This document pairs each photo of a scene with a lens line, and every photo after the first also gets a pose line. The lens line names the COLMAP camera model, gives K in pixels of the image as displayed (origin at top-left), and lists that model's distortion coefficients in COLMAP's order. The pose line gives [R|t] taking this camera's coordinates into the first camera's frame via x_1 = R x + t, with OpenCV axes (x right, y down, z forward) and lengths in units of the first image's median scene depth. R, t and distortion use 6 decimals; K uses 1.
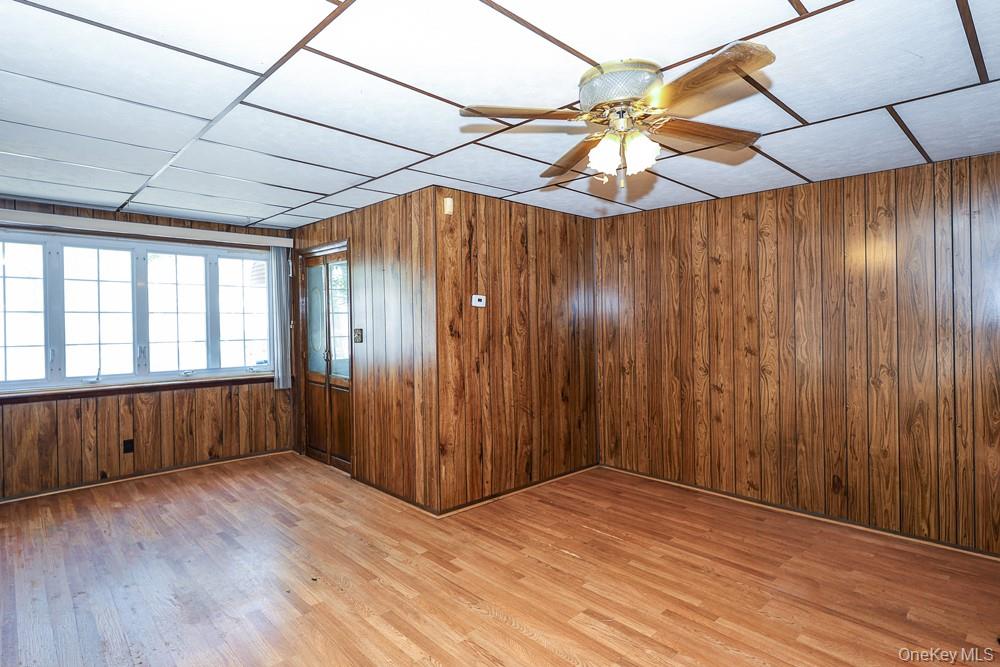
lens RADIAL K [[520.9, 0, 500.4], [0, 520.9, 326.0], [0, 0, 1]] dist [0.001941, 0.001141]
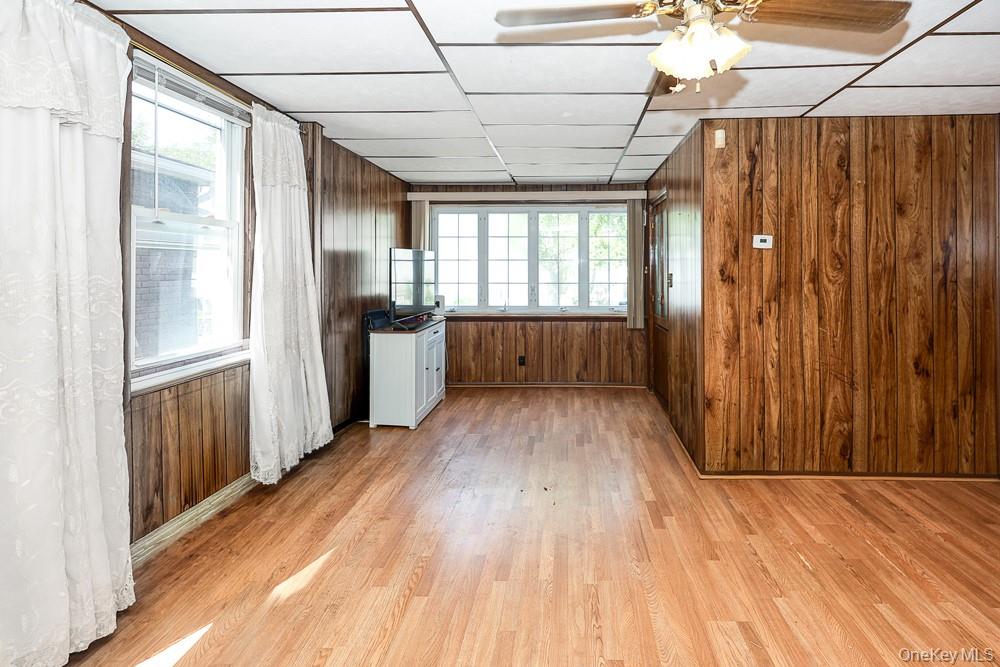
lens RADIAL K [[520.9, 0, 547.6], [0, 520.9, 276.4], [0, 0, 1]] dist [0.001941, 0.001141]
pose [[0.703163, 0.011700, -0.710932, 0.302445], [-0.008594, 0.999931, 0.007955, 0.005287], [0.710976, 0.000516, 0.703216, 0.128783]]
